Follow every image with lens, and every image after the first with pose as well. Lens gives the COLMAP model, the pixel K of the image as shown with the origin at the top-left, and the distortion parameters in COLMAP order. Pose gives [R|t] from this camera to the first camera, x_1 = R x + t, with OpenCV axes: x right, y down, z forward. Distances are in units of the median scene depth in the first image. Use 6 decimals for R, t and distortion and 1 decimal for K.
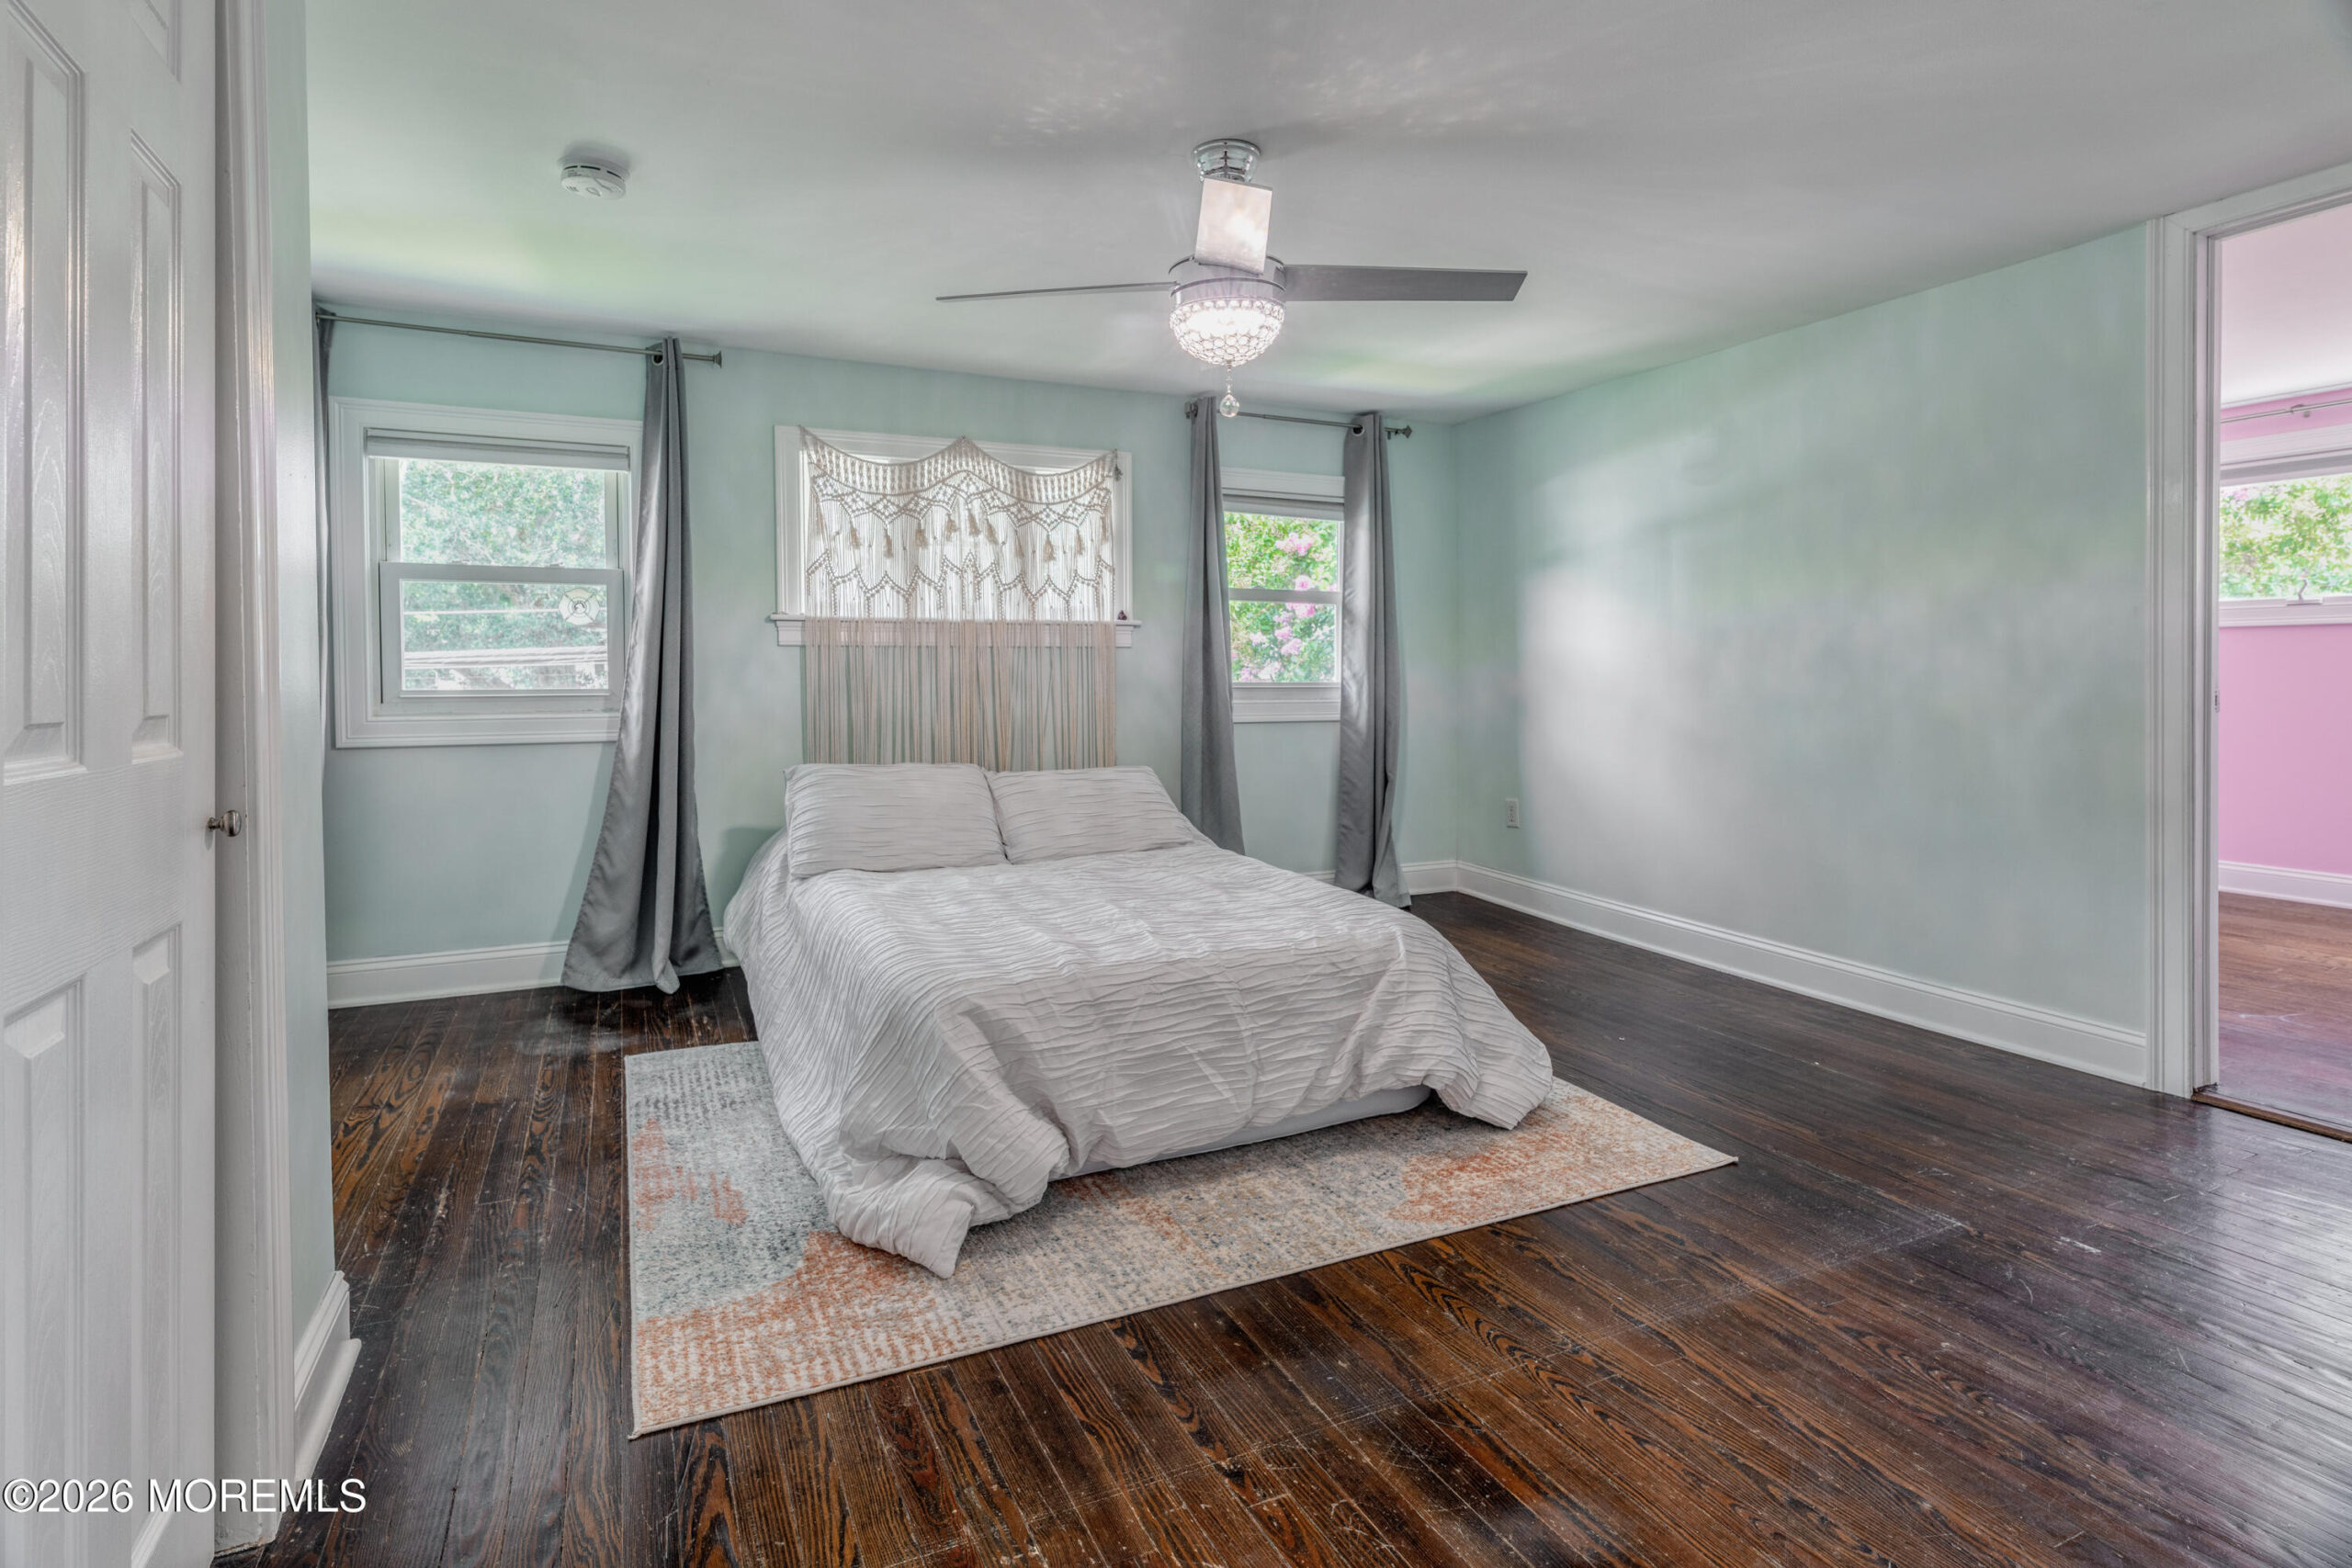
lens RADIAL K [[1144.7, 0, 1177.5], [0, 1144.7, 684.0], [0, 0, 1]] dist [-0.001418, -0.000395]
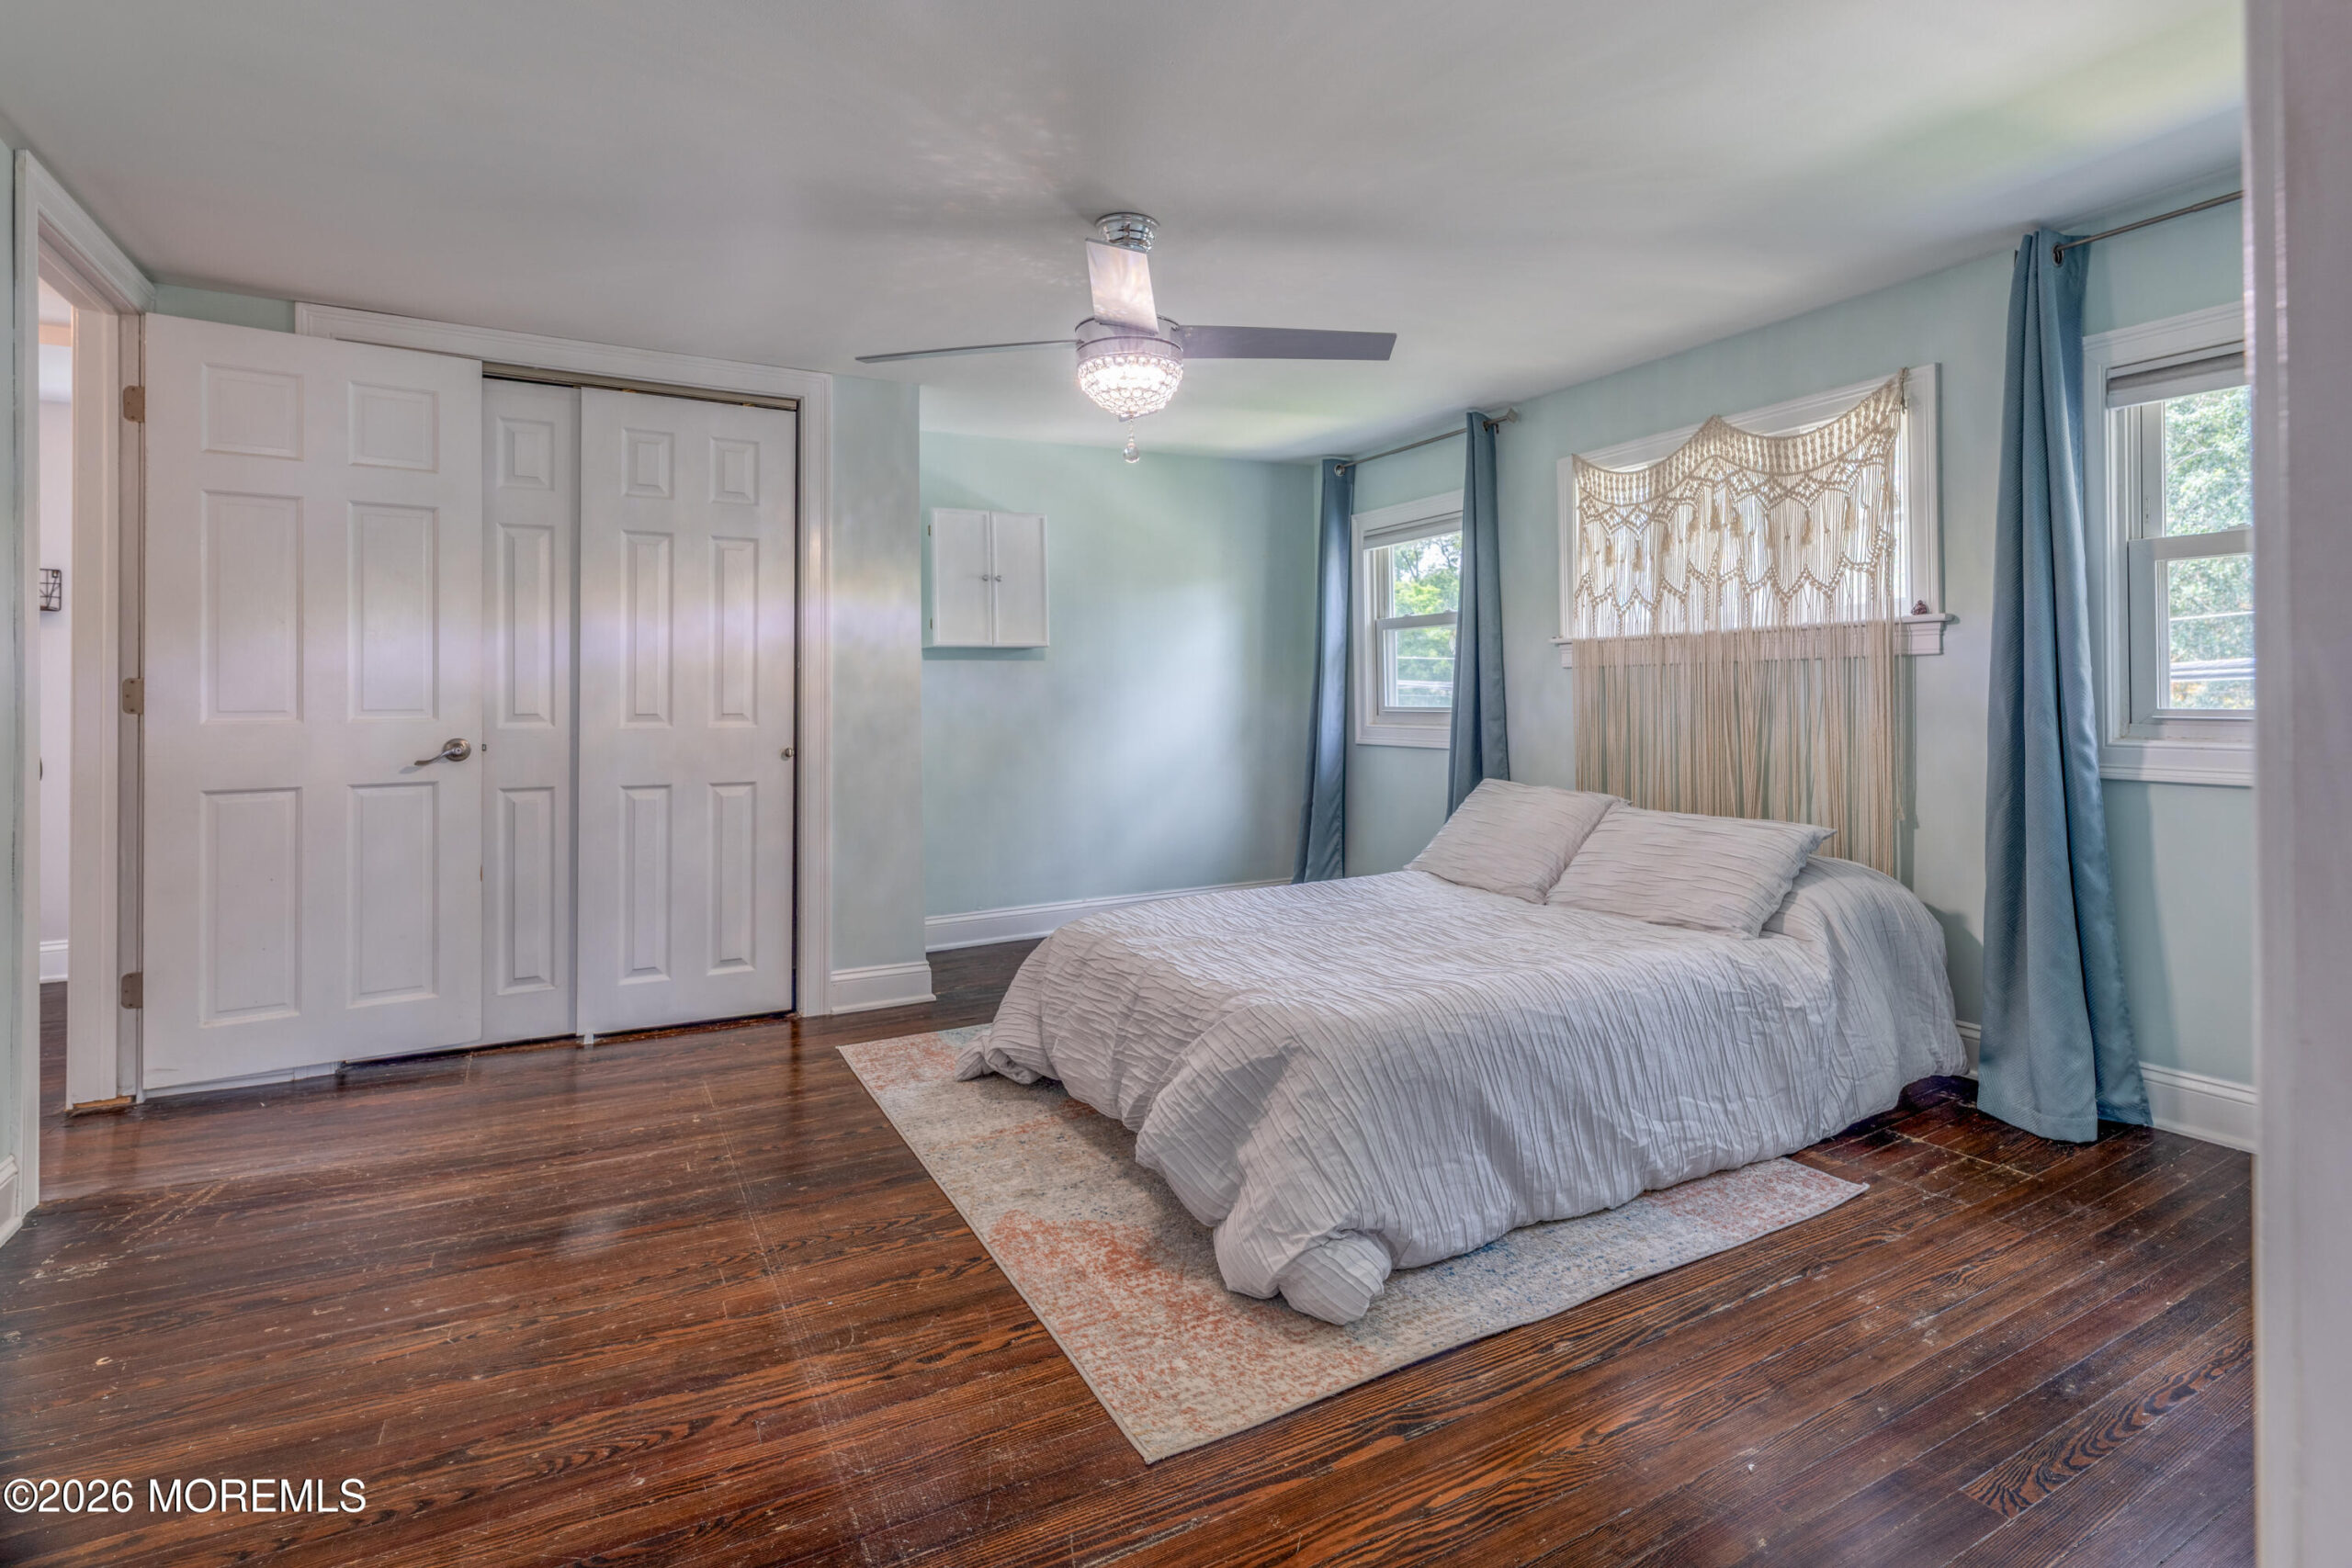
lens RADIAL K [[1144.7, 0, 1177.5], [0, 1144.7, 684.0], [0, 0, 1]] dist [-0.001418, -0.000395]
pose [[0.063113, -0.010591, -0.997950, 0.656212], [-0.003546, 0.999935, -0.010836, -0.006161], [0.998000, 0.004222, 0.063071, 0.565443]]
